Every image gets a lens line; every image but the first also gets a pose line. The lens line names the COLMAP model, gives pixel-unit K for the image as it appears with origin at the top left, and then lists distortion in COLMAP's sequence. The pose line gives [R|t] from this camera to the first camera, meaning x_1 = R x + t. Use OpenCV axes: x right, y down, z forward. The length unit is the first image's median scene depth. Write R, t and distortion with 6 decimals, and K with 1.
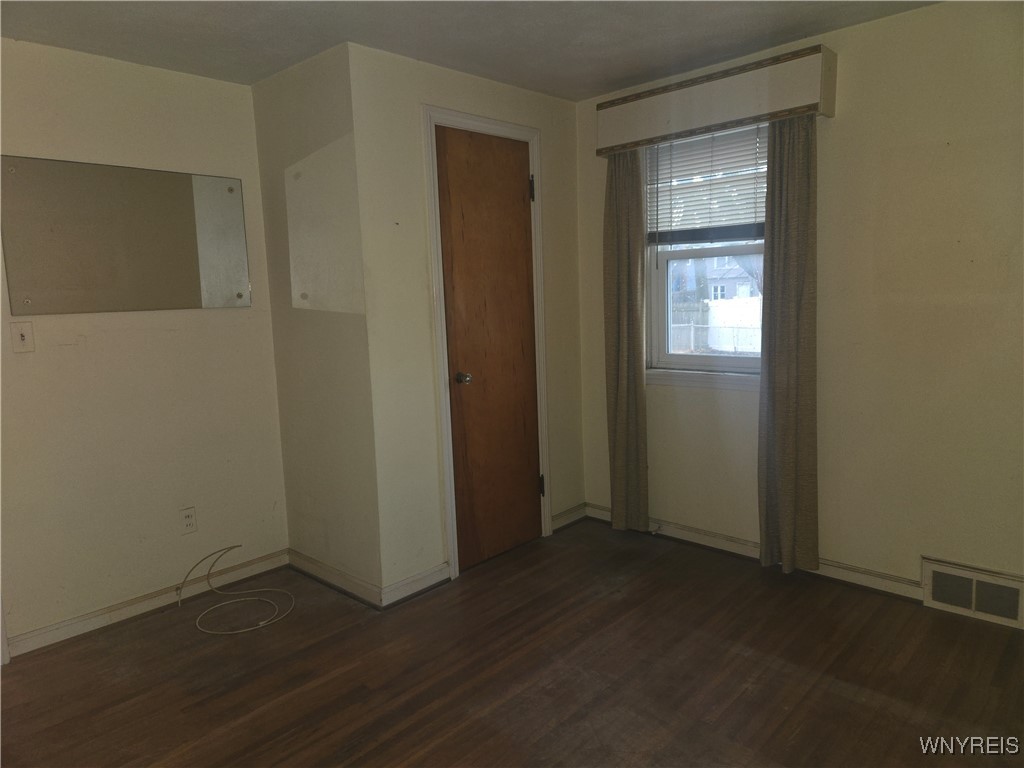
lens RADIAL K [[678.1, 0, 509.2], [0, 678.1, 378.8], [0, 0, 1]] dist [0.094660, -0.082848]
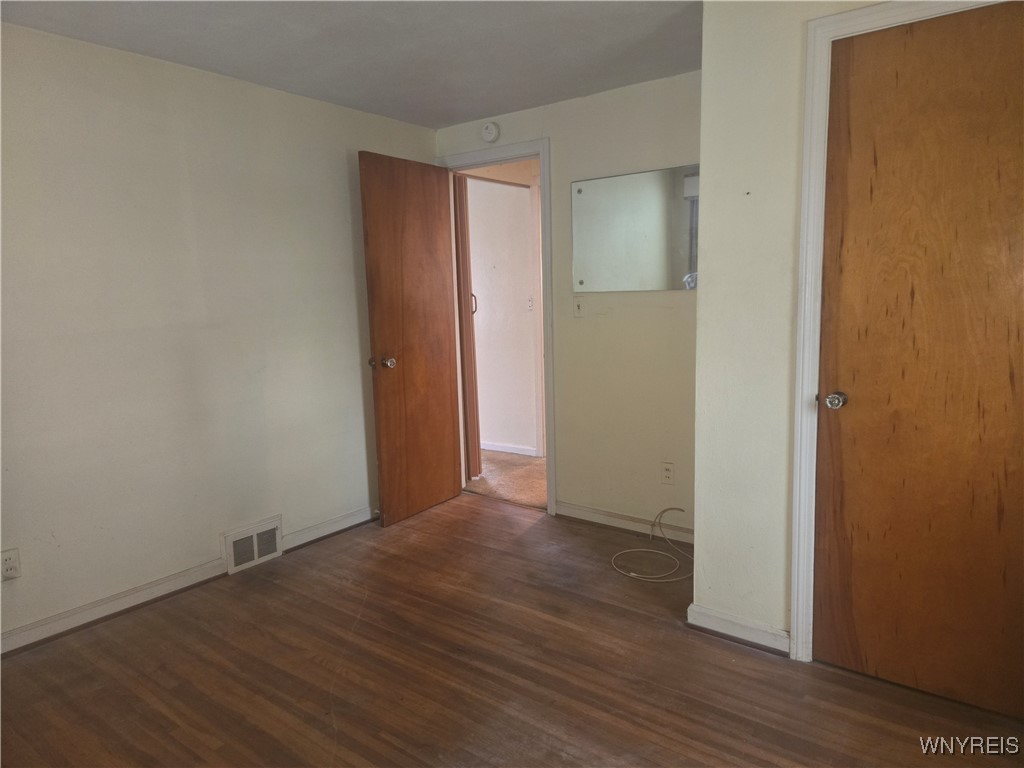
lens RADIAL K [[678.1, 0, 509.2], [0, 678.1, 378.8], [0, 0, 1]] dist [0.094660, -0.082848]
pose [[0.110448, 0.165218, -0.980053, 0.676773], [-0.112704, 0.981808, 0.152812, -0.106247], [0.987471, 0.093579, 0.127060, 0.658279]]
